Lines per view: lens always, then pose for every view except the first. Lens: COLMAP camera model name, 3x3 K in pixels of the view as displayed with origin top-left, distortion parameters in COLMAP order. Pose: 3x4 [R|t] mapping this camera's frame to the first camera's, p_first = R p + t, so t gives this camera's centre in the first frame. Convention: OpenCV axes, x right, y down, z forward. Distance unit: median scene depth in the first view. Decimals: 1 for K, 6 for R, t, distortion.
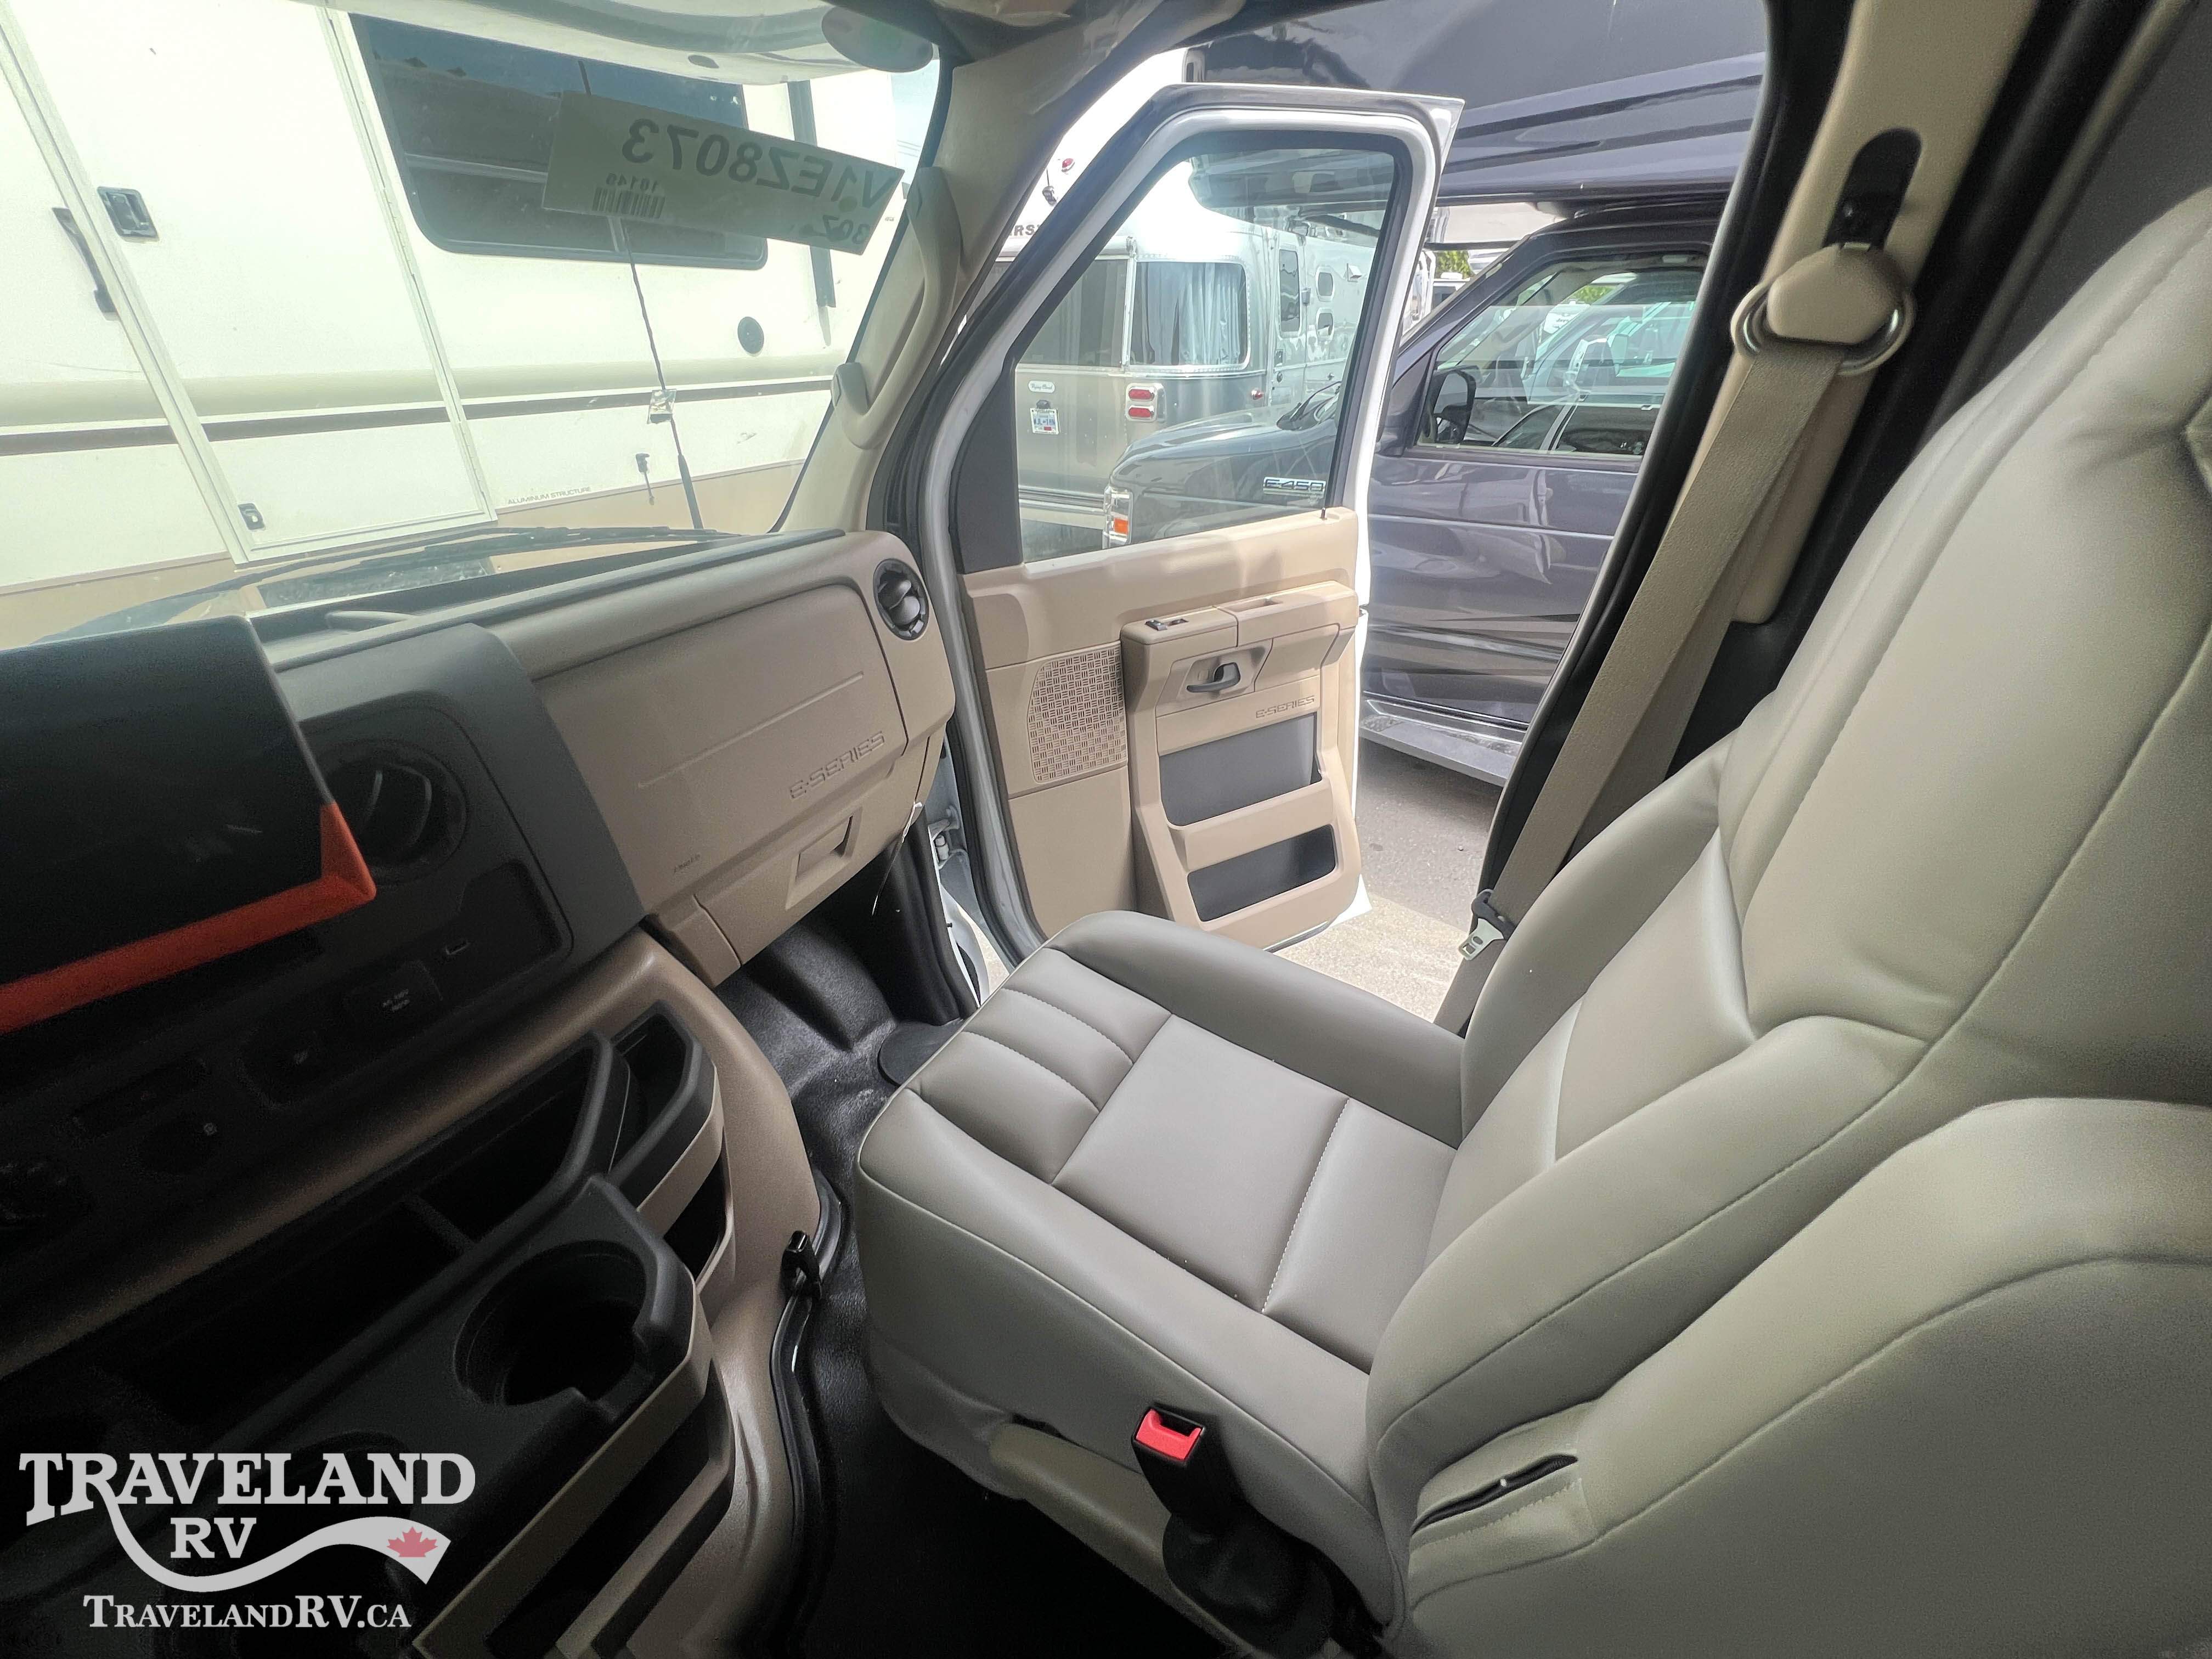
lens RADIAL K [[886.5, 0, 1104.9], [0, 886.5, 822.4], [0, 0, 1]] dist [-0.001617, -0.000127]
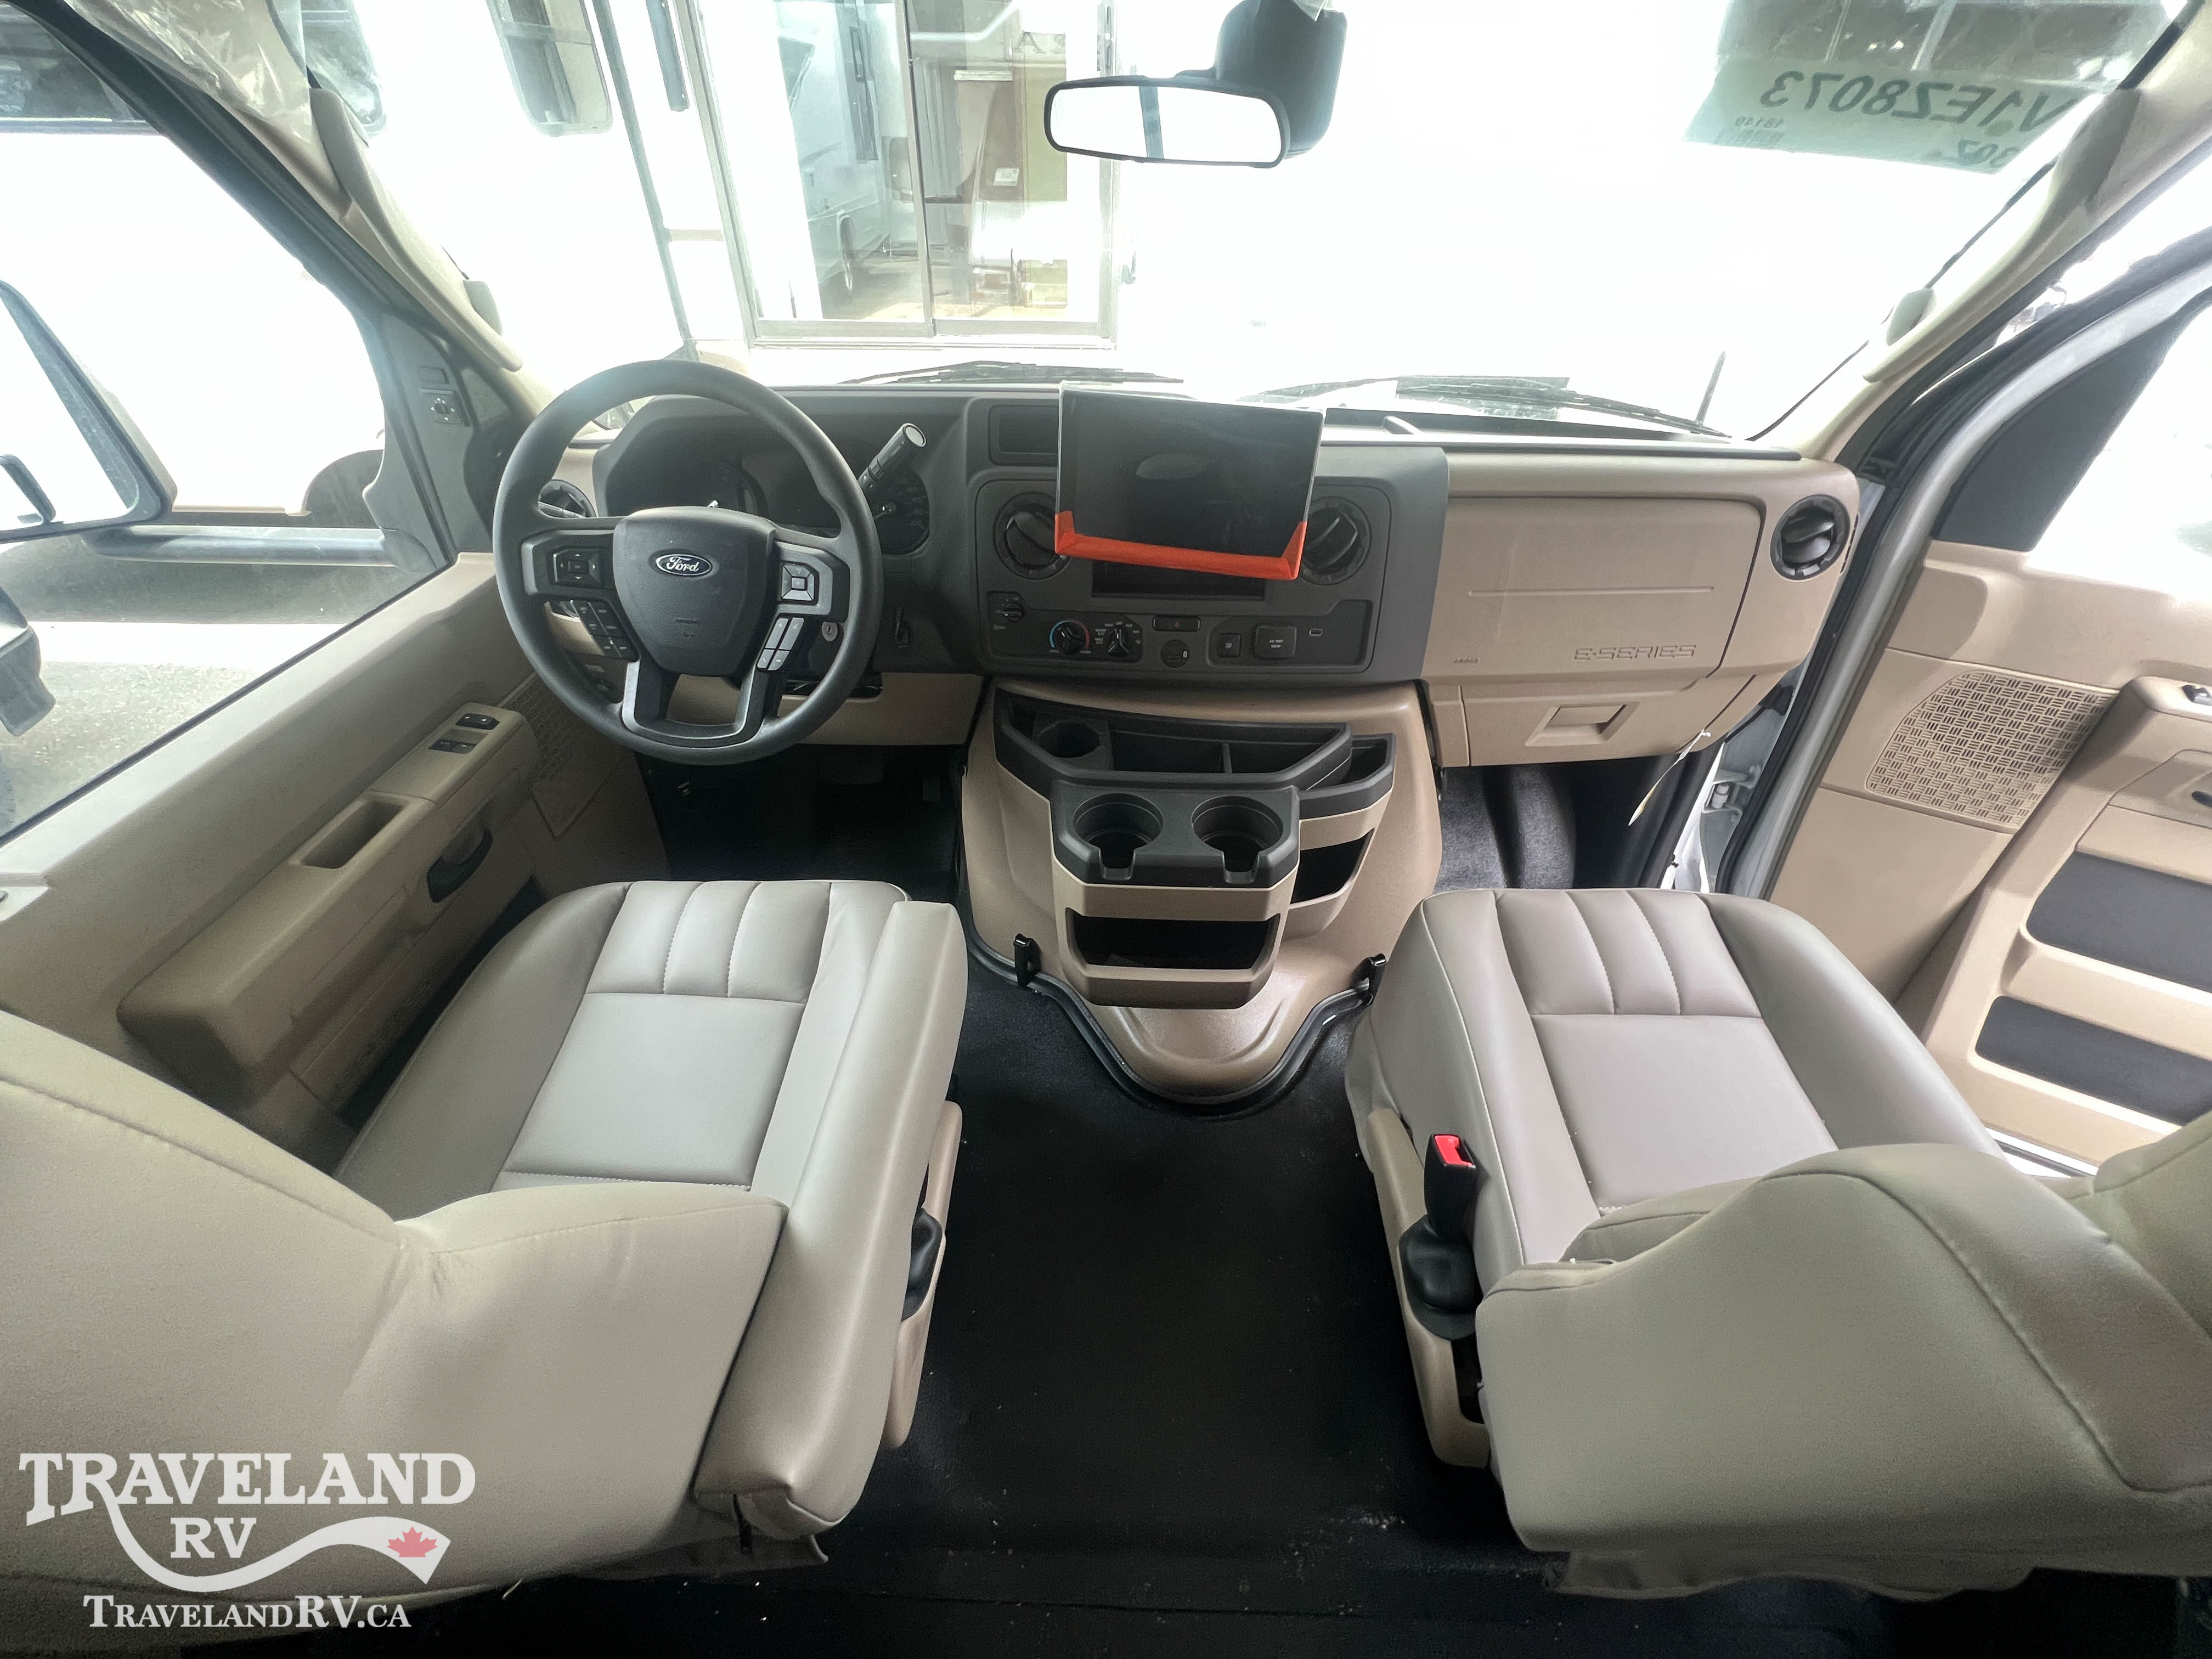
lens RADIAL K [[886.5, 0, 1103.8], [0, 886.5, 828.1], [0, 0, 1]] dist [-0.001617, -0.000127]
pose [[0.470508, 0.558995, -0.682749, 0.244120], [-0.445034, 0.818458, 0.363416, 0.006525], [0.761949, 0.132856, 0.633863, -0.181203]]
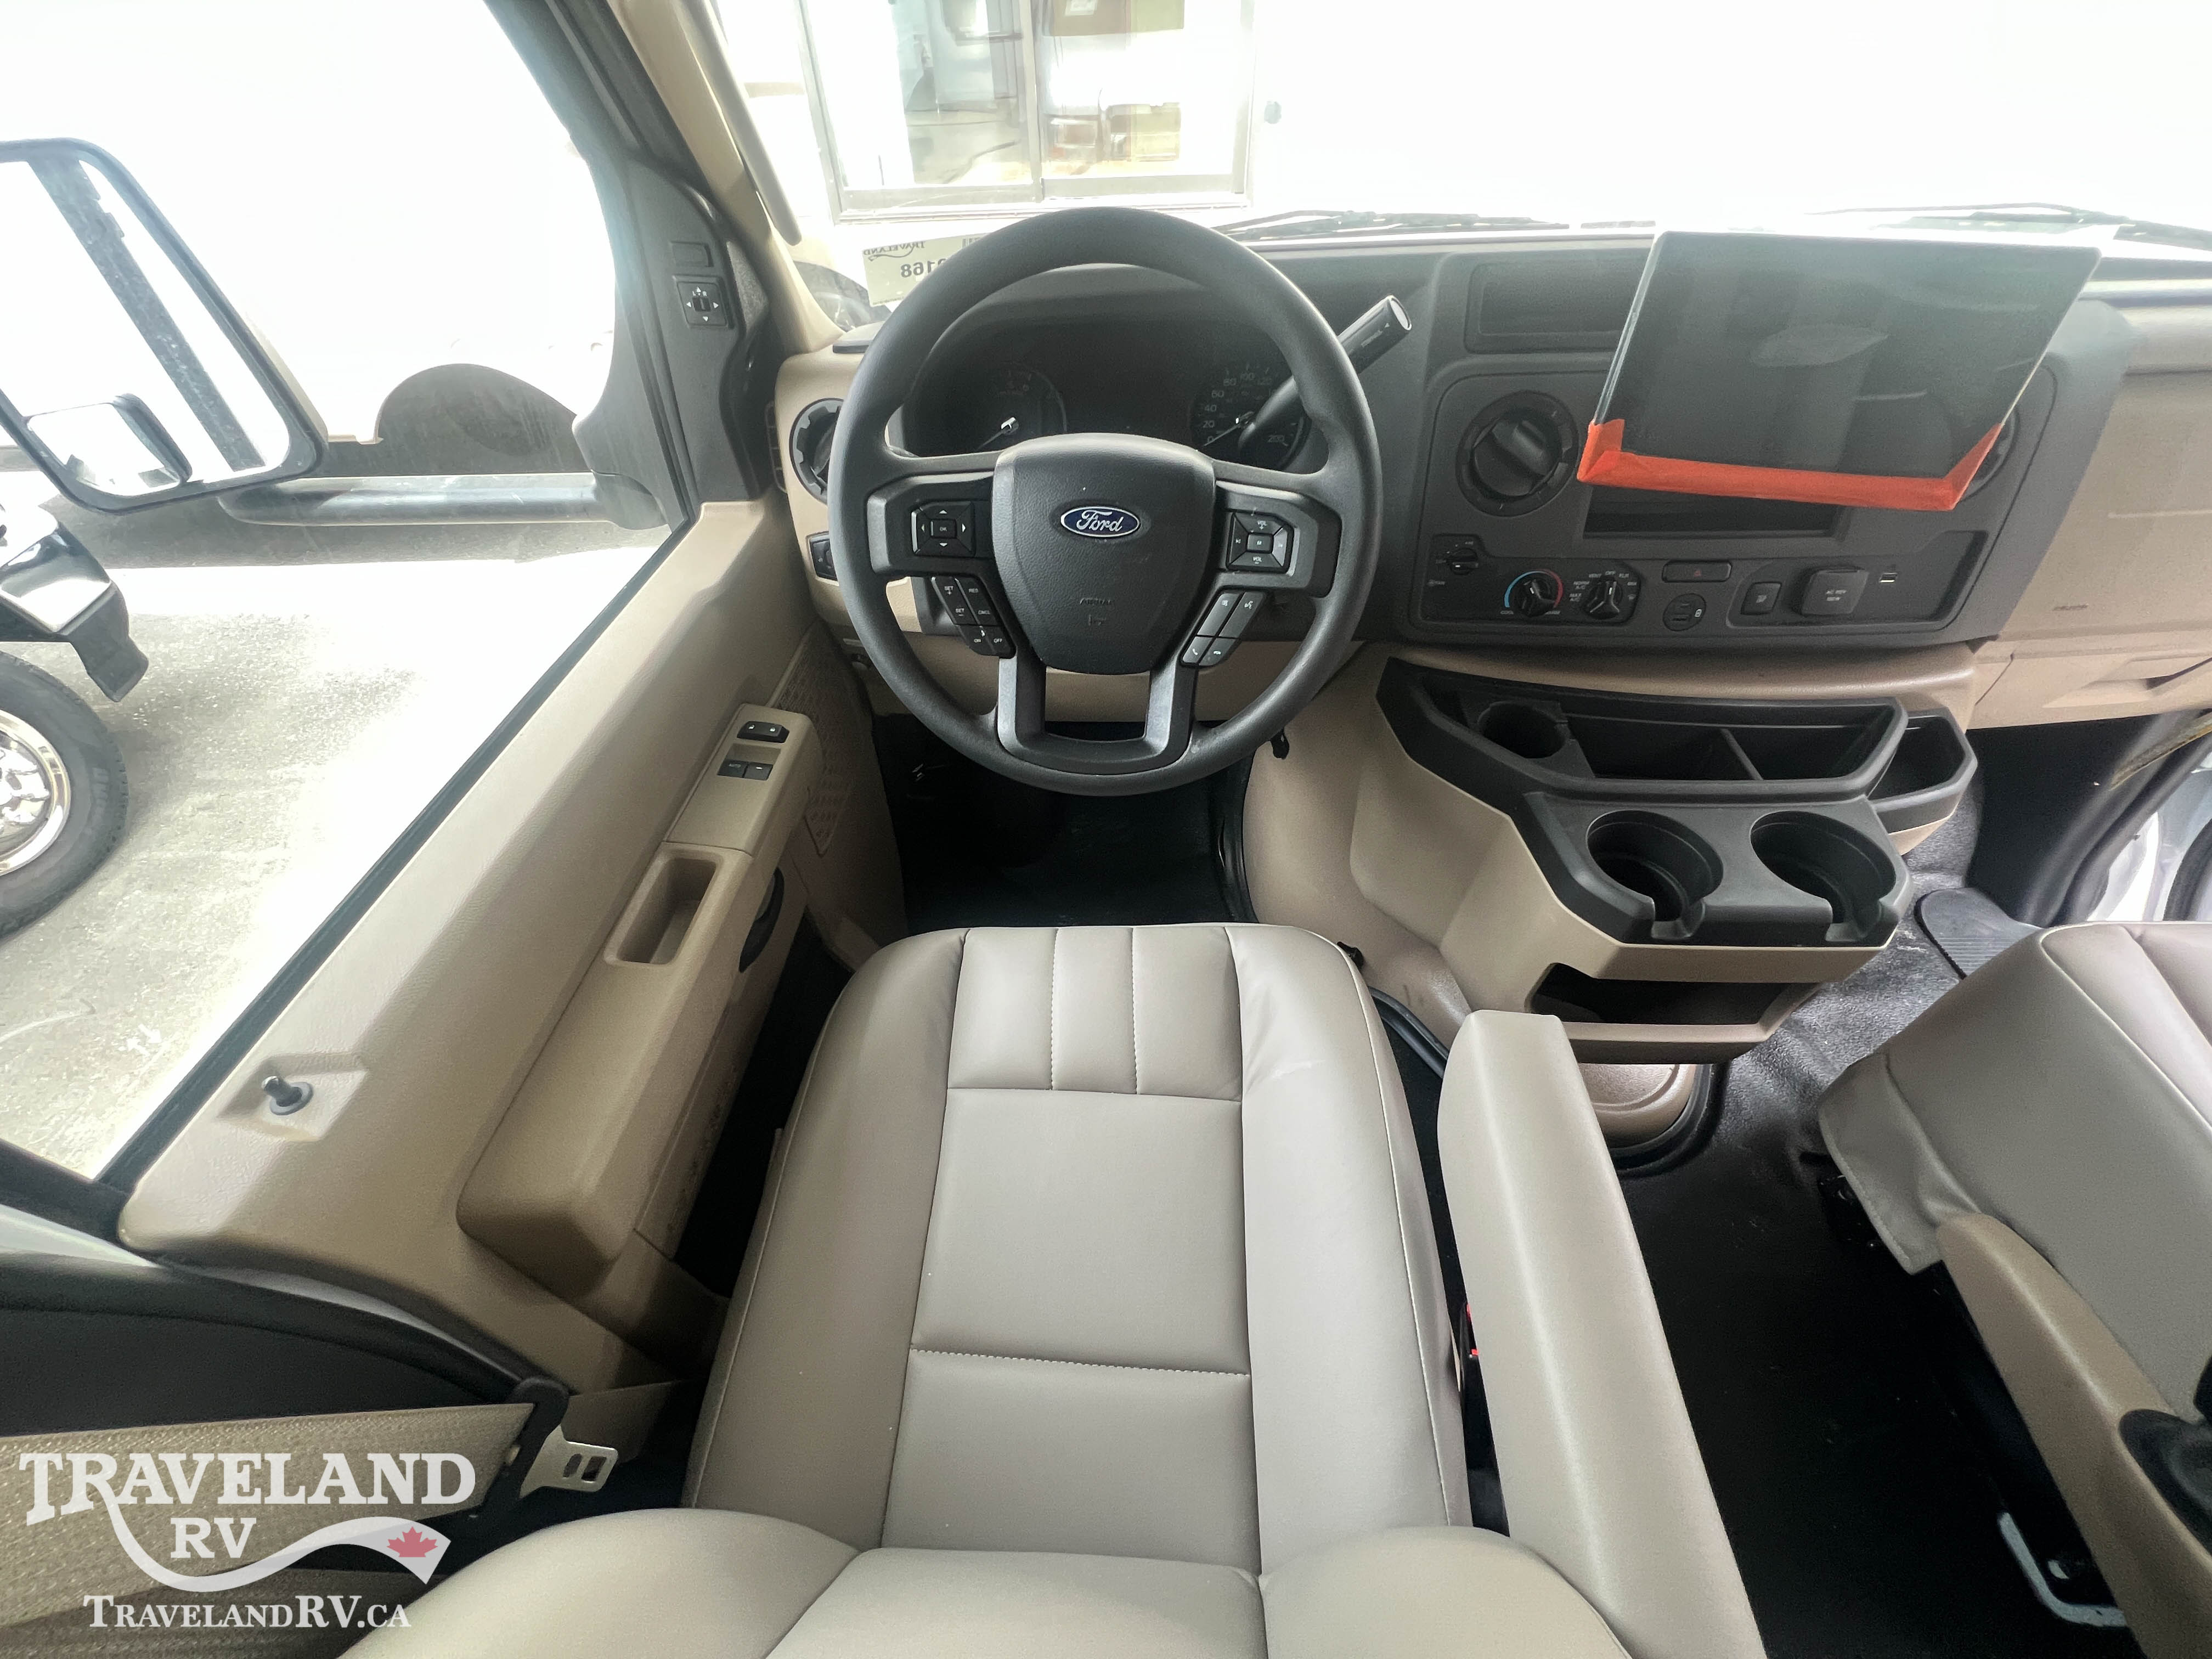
lens RADIAL K [[886.5, 0, 1104.3], [0, 886.5, 827.1], [0, 0, 1]] dist [-0.001617, -0.000127]
pose [[0.459647, 0.619054, -0.636786, -0.132714], [-0.410902, 0.783898, 0.465471, 0.159479], [0.787327, 0.047704, 0.614687, -0.327931]]
